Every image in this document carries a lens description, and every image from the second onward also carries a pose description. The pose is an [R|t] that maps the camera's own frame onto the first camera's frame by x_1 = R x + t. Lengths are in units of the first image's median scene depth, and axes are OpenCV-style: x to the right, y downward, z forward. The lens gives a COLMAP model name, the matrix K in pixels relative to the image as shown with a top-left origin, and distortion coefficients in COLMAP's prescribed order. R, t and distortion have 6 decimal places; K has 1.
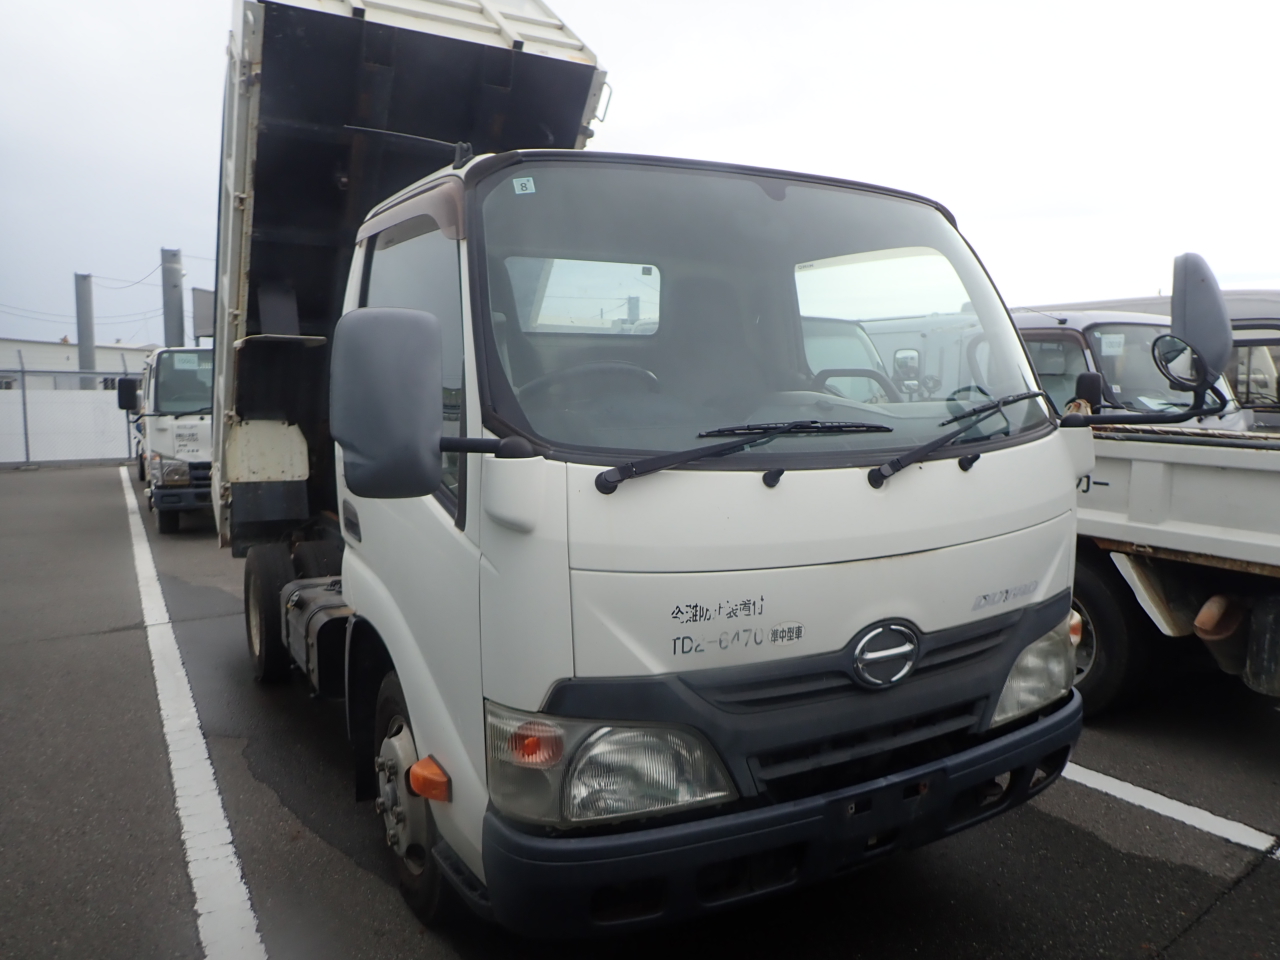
lens RADIAL K [[985.0, 0, 641.1], [0, 985.0, 457.9], [0, 0, 1]] dist [0.006212, 0.006020]
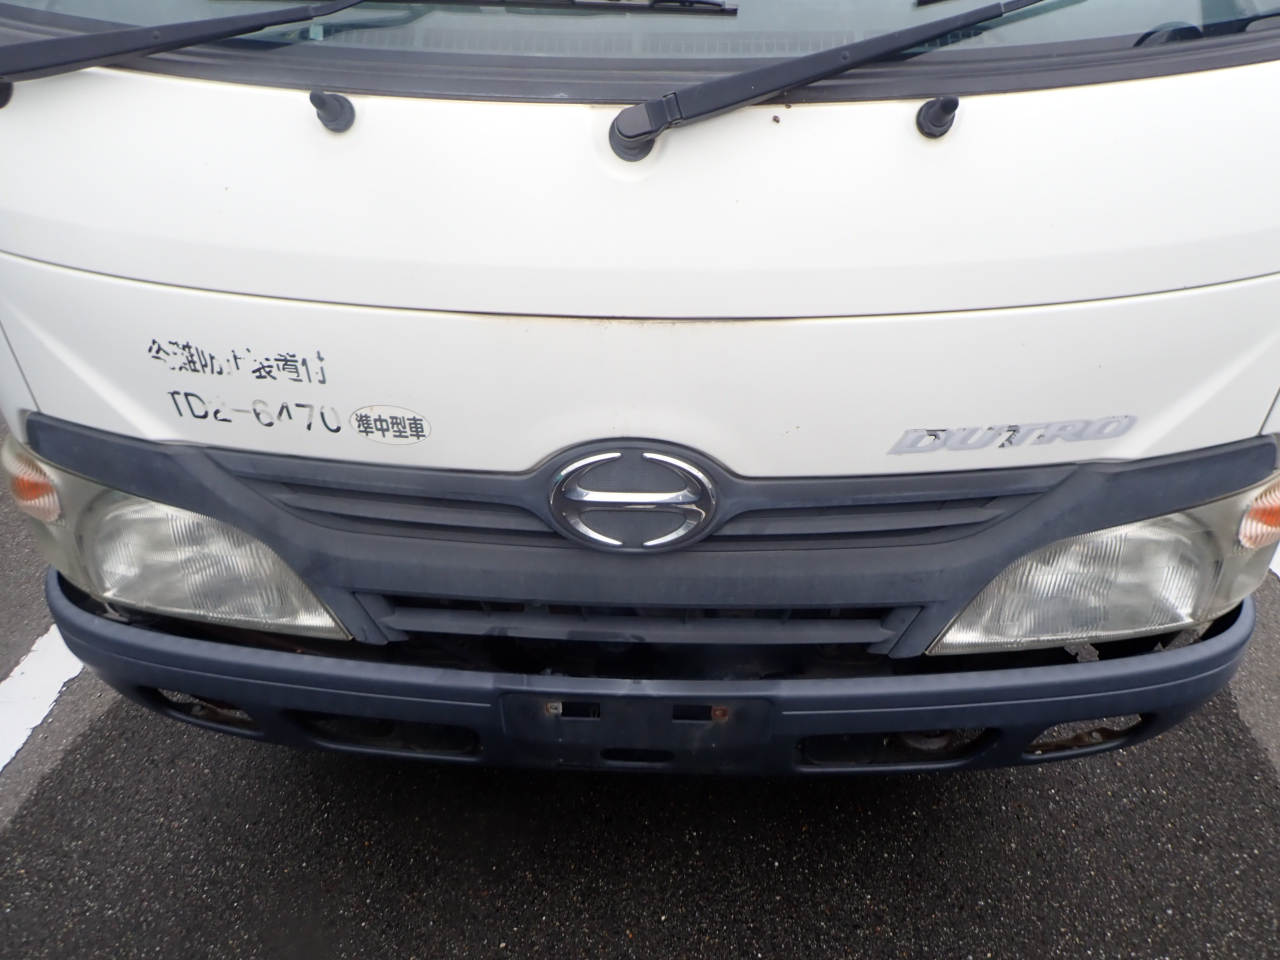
lens RADIAL K [[985.0, 0, 641.1], [0, 985.0, 457.9], [0, 0, 1]] dist [0.006212, 0.006020]
pose [[0.852869, 0.290810, -0.433640, 0.488259], [-0.055890, 0.876607, 0.477951, -0.062769], [0.519125, -0.383393, 0.763884, 0.658697]]
